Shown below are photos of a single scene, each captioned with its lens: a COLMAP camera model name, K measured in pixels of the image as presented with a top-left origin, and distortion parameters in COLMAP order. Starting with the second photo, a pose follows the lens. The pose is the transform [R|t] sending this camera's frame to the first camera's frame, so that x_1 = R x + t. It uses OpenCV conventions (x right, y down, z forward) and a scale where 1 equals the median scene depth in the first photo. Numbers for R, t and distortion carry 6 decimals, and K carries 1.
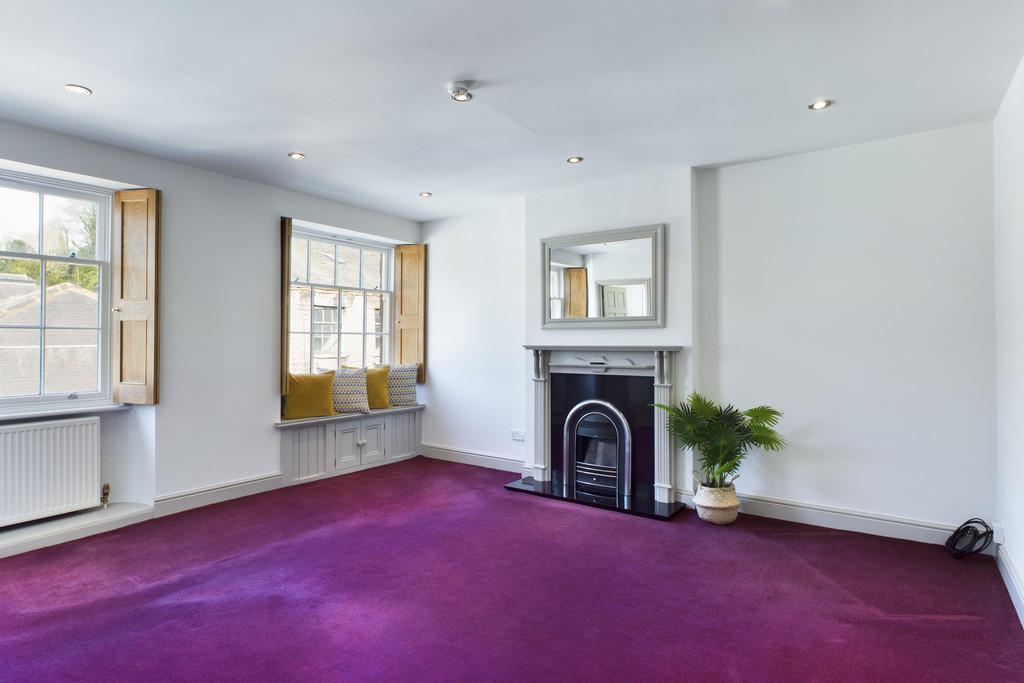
lens RADIAL K [[535.6, 0, 518.8], [0, 535.6, 338.2], [0, 0, 1]] dist [0.001845, 0.000614]
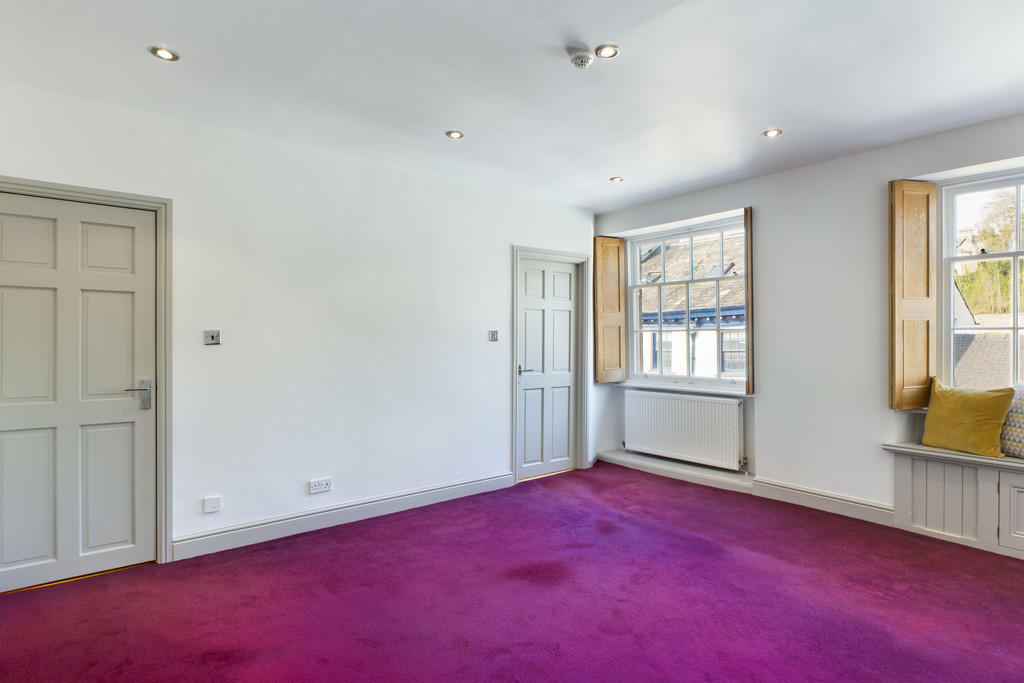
lens RADIAL K [[535.6, 0, 518.8], [0, 535.6, 338.2], [0, 0, 1]] dist [0.001845, 0.000614]
pose [[-0.263434, -0.004520, -0.964667, 0.482669], [-0.000857, 0.999990, -0.004452, 0.006538], [0.964677, -0.000346, -0.263435, 0.713179]]
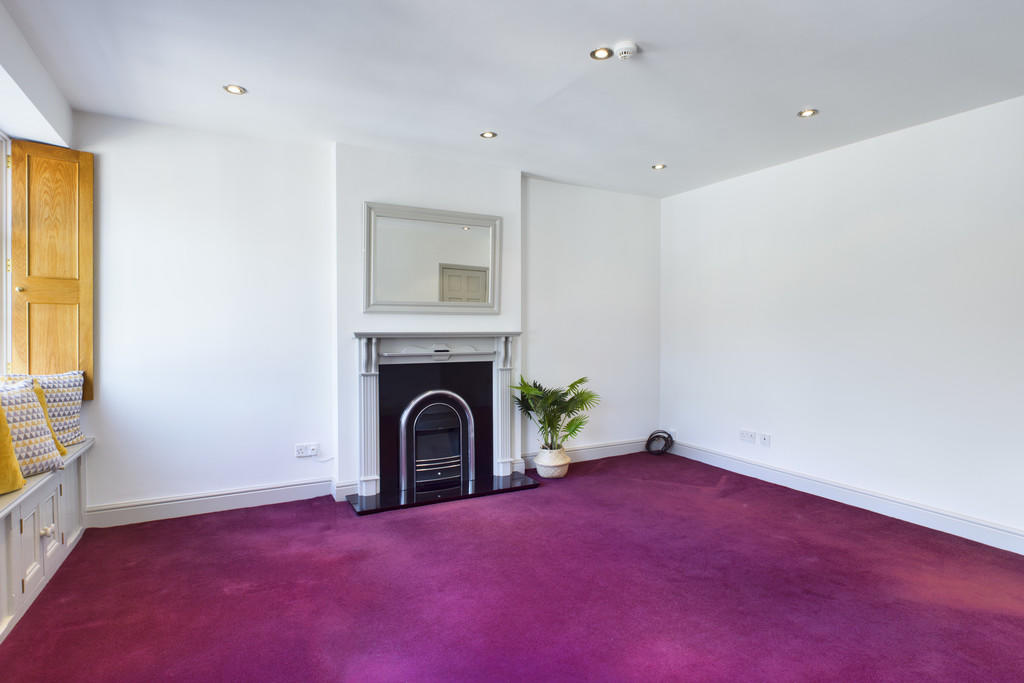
lens RADIAL K [[535.6, 0, 518.8], [0, 535.6, 338.2], [0, 0, 1]] dist [0.001845, 0.000614]
pose [[0.455900, -0.020428, 0.889797, -0.636371], [-0.006288, 0.999638, 0.026172, -0.000916], [-0.890009, -0.017527, 0.455606, 0.455051]]
